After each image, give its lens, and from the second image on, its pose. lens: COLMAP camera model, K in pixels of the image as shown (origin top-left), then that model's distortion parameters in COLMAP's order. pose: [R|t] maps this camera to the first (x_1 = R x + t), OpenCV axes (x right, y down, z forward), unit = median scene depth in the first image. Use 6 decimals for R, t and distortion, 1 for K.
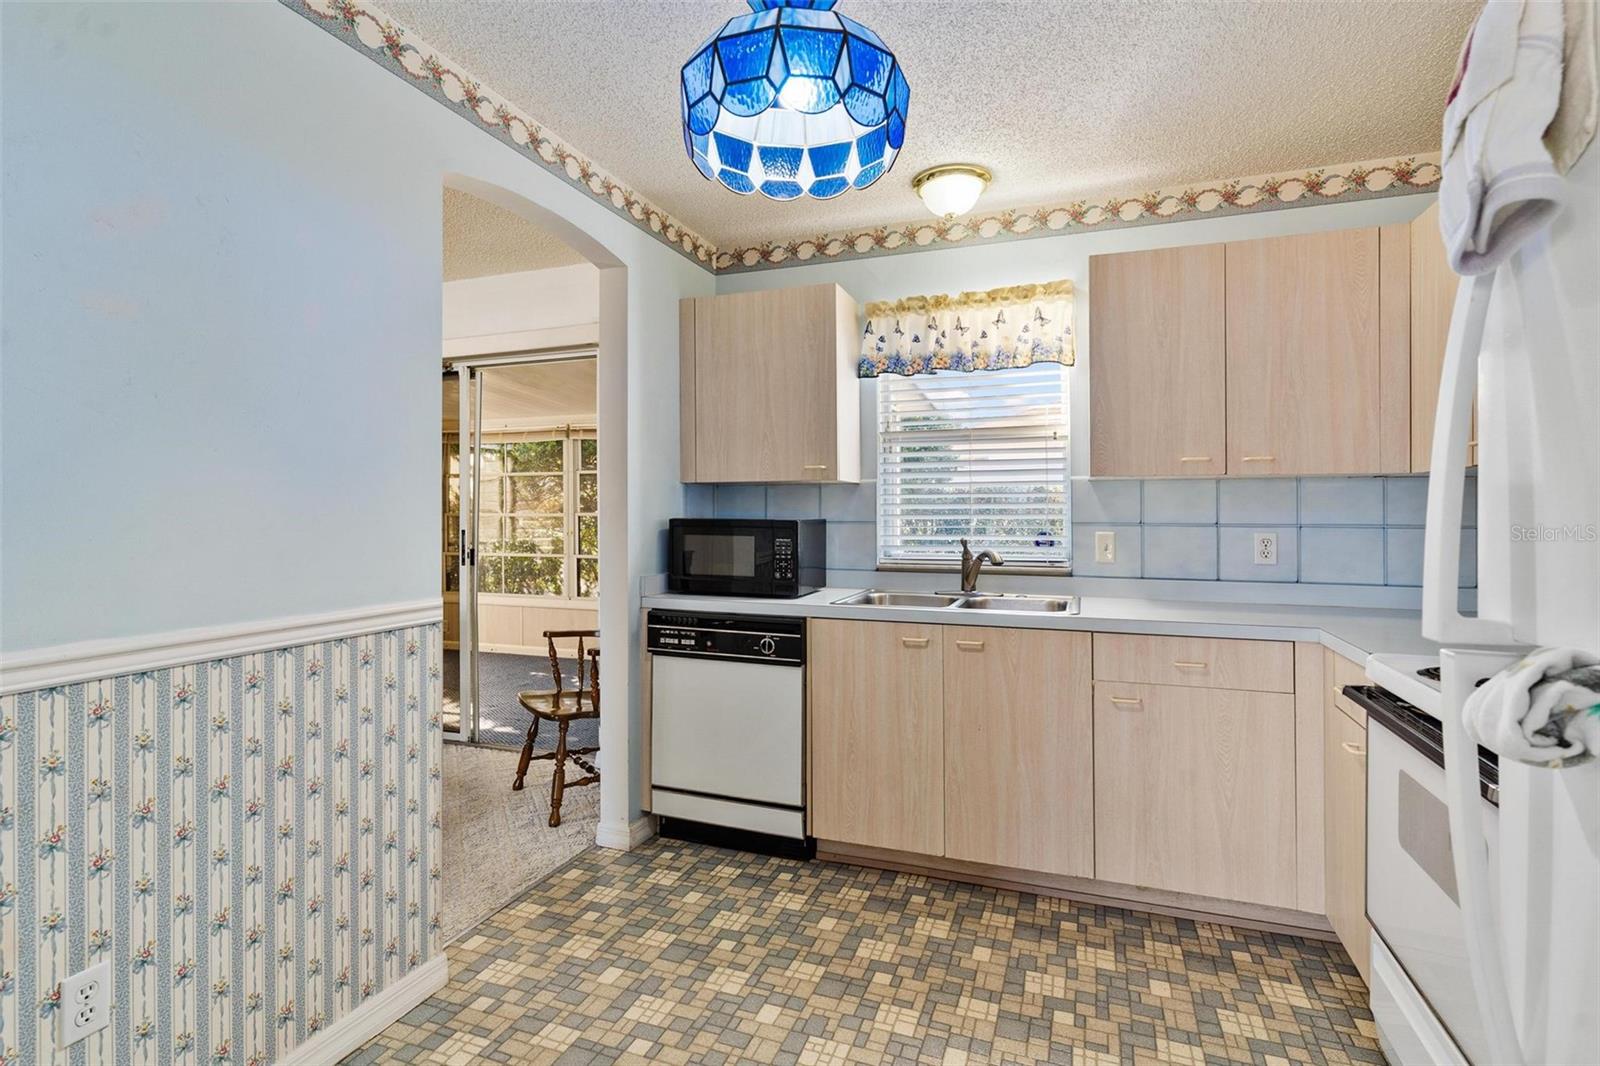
lens RADIAL K [[774.3, 0, 790.1], [0, 774.3, 513.0], [0, 0, 1]] dist [0.001755, 0.000362]
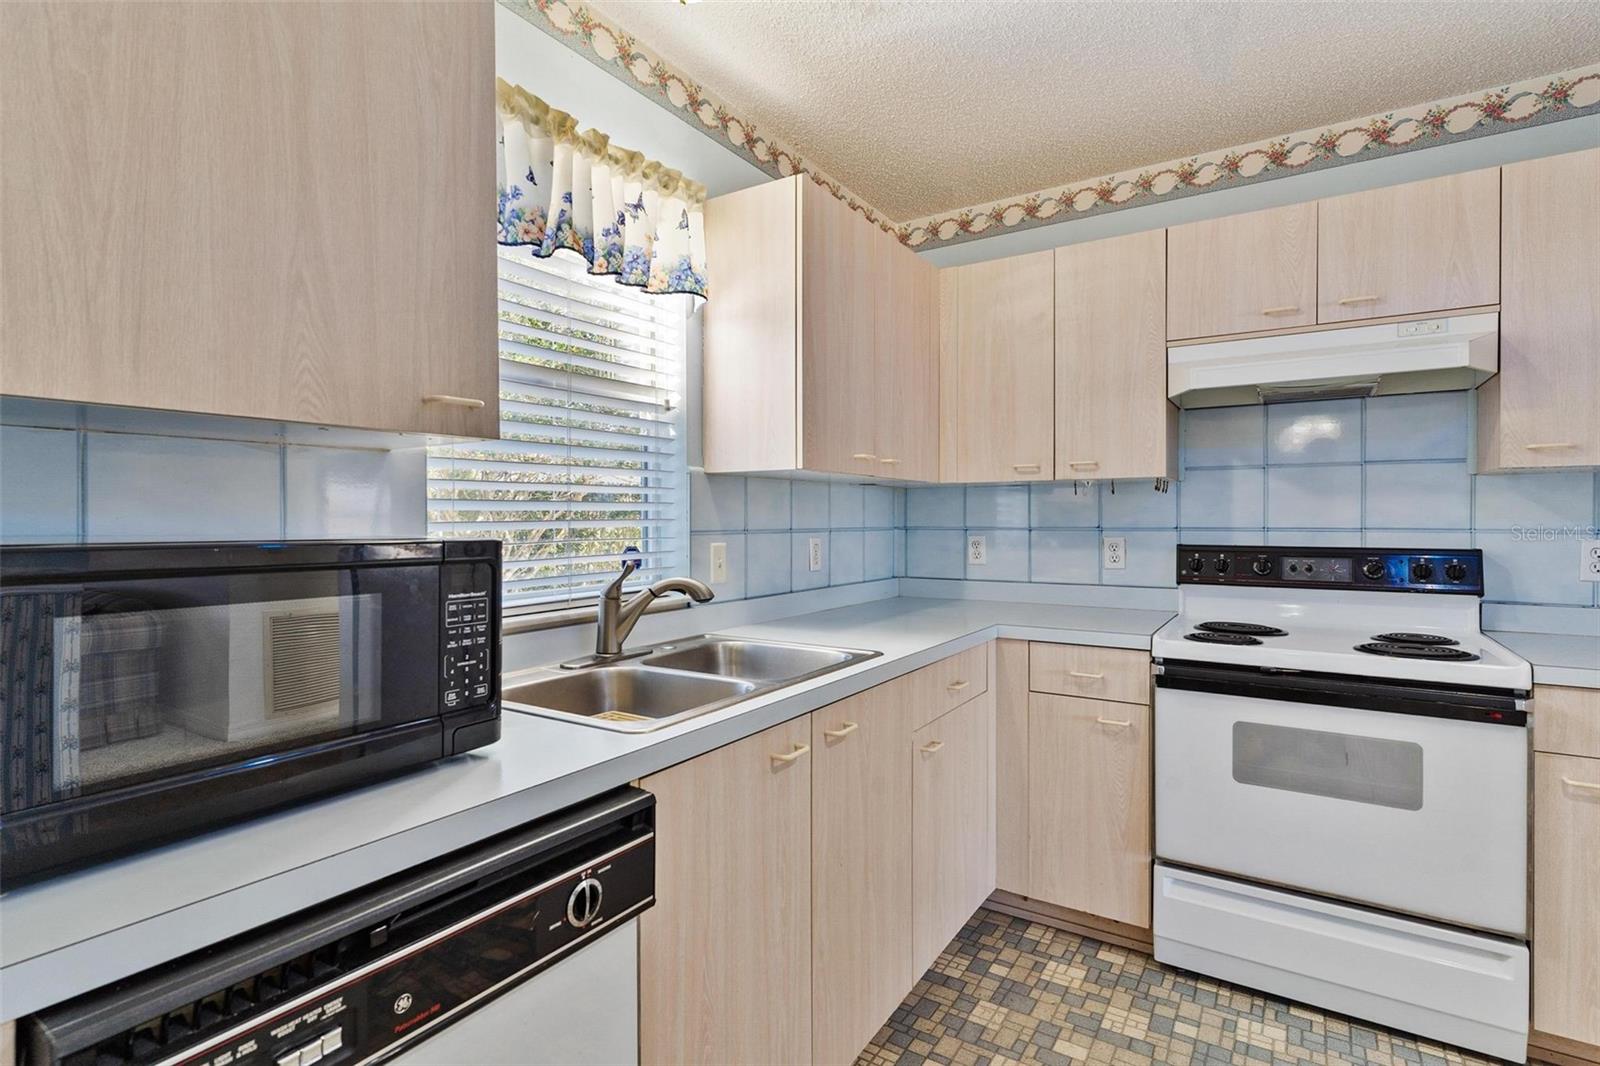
lens RADIAL K [[782.9, 0, 792.6], [0, 782.9, 522.6], [0, 0, 1]] dist [0.001693, -0.000550]
pose [[0.222271, -0.007553, 0.974956, -0.337764], [0.002200, 0.999971, 0.007245, -0.000664], [-0.974982, 0.000535, 0.222281, 0.802548]]
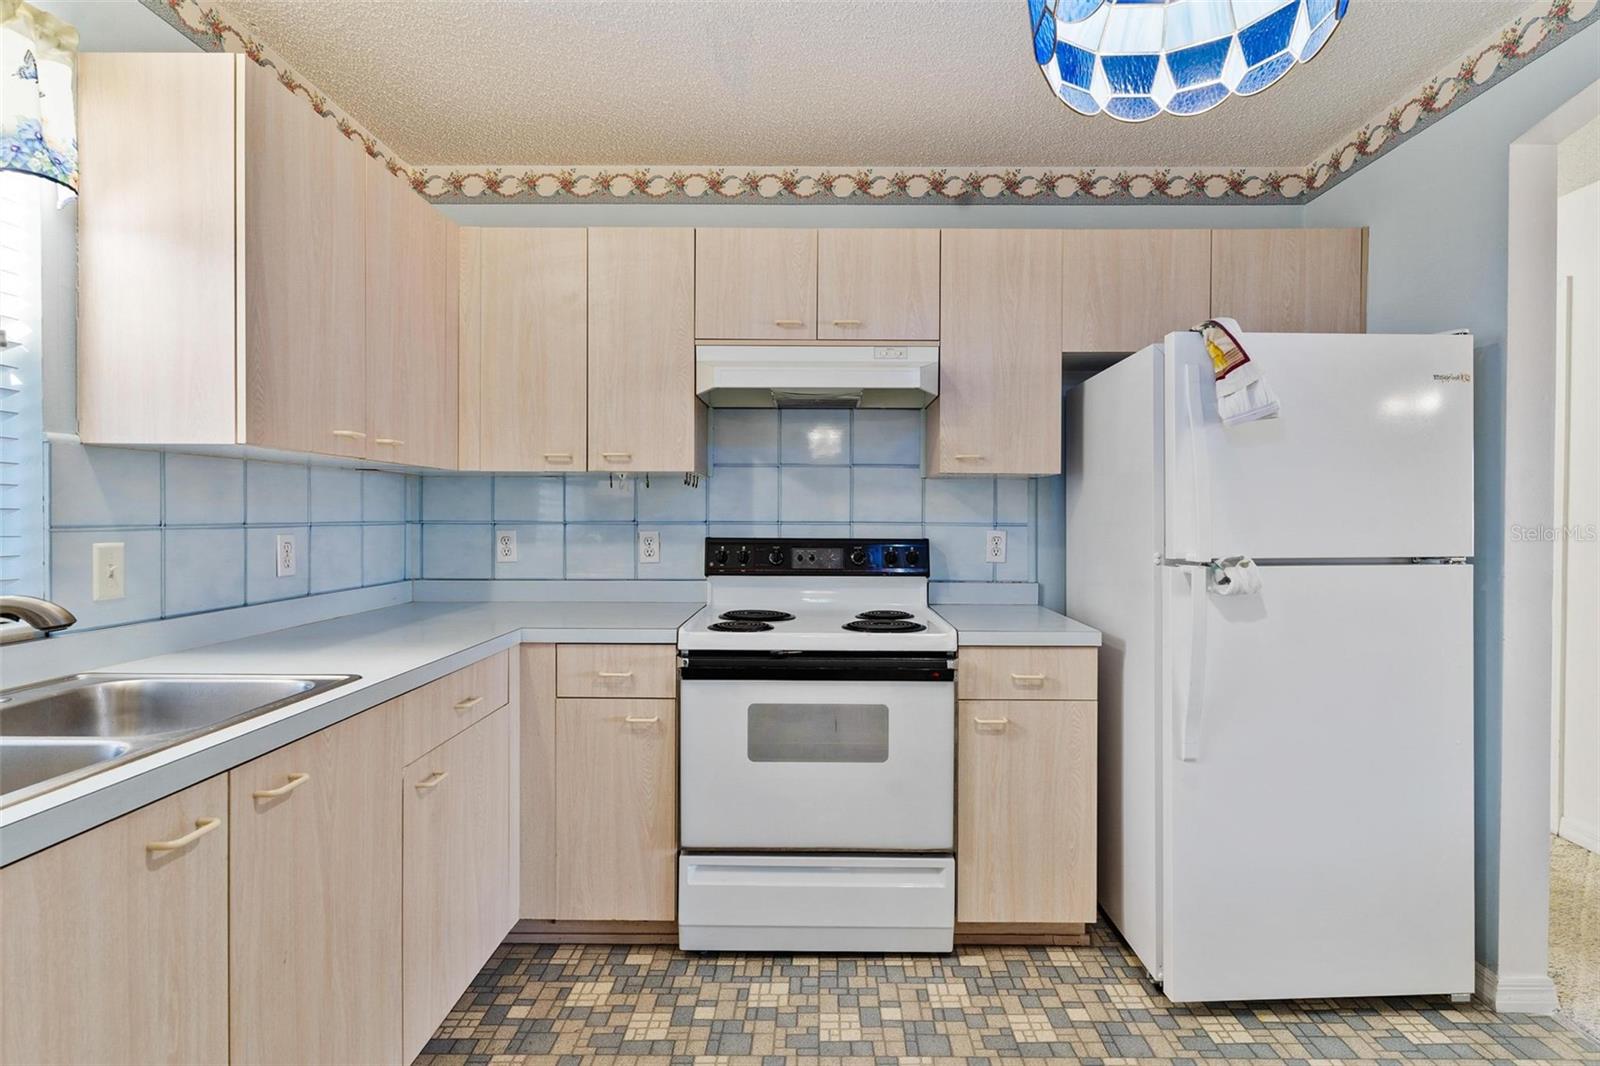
lens RADIAL K [[789.1, 0, 817.5], [0, 789.1, 520.6], [0, 0, 1]] dist [-0.000399, 0.000244]
pose [[-0.342398, -0.011542, 0.939484, -0.288197], [-0.004691, 0.999933, 0.010575, 0.001129], [-0.939543, -0.000787, -0.342429, 0.767097]]
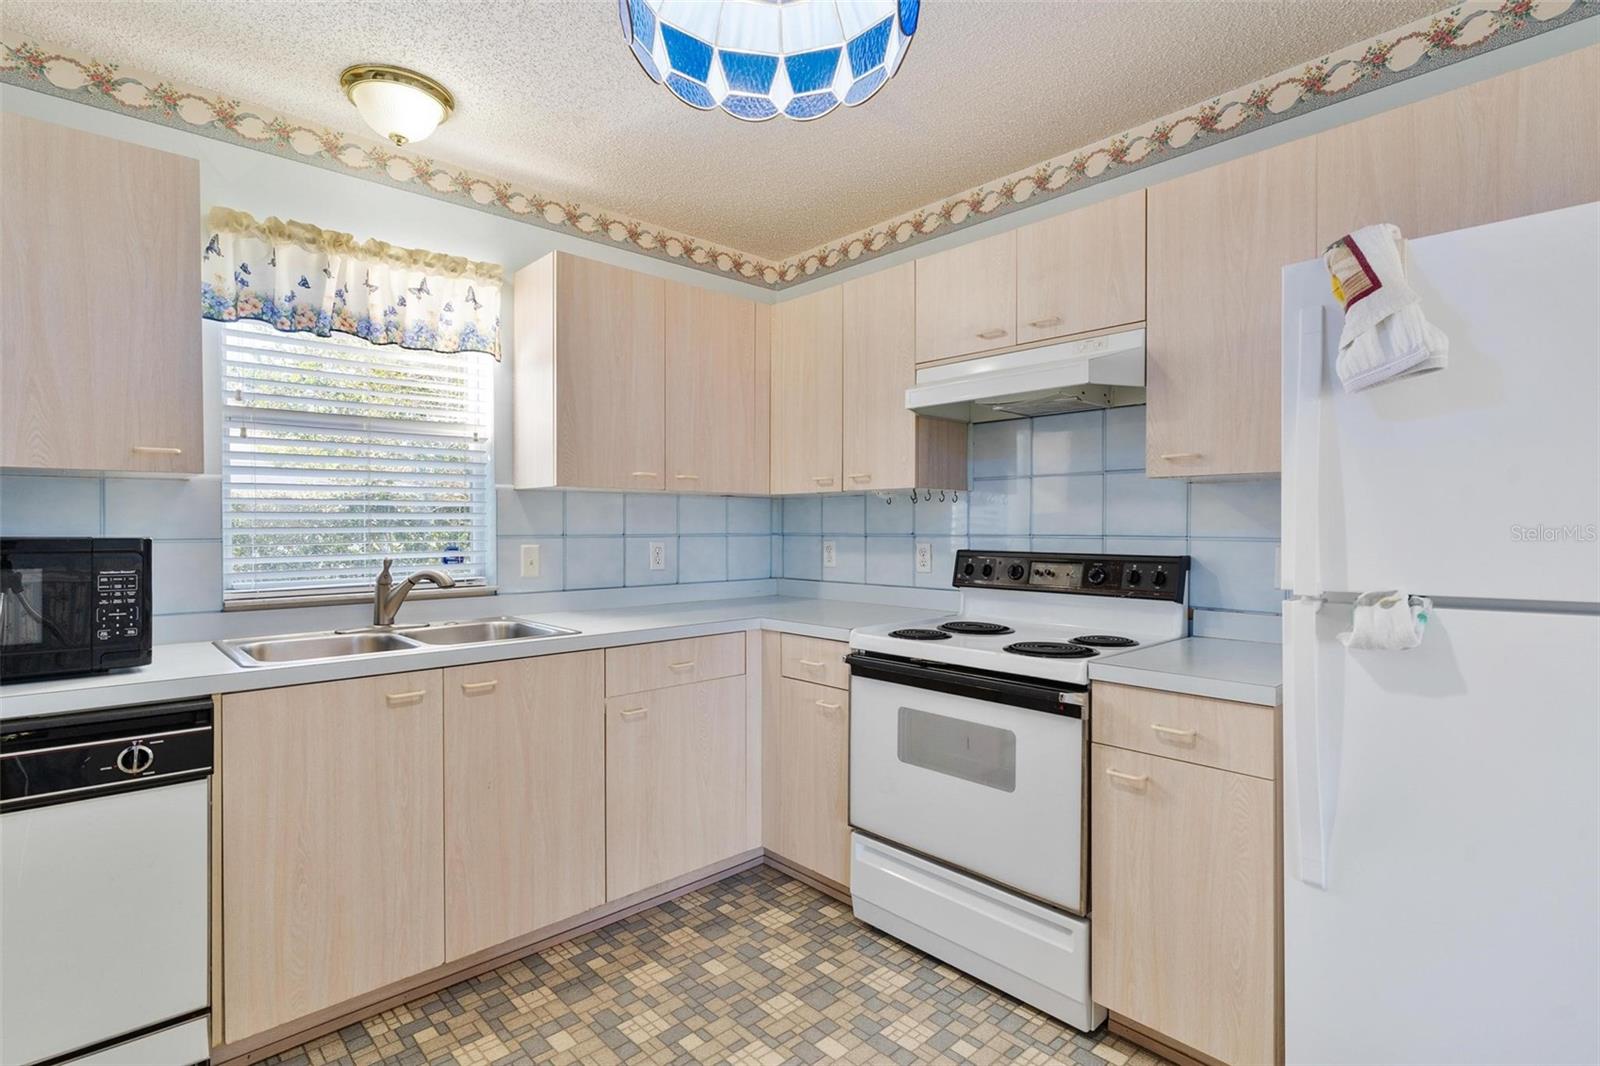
lens RADIAL K [[775.5, 0, 797.7], [0, 775.5, 531.6], [0, 0, 1]] dist [-0.000678, -0.000300]
pose [[0.452000, -0.008861, 0.891974, -0.304902], [0.001657, 0.999957, 0.009095, 0.000208], [-0.892017, -0.002633, 0.451995, 0.298579]]
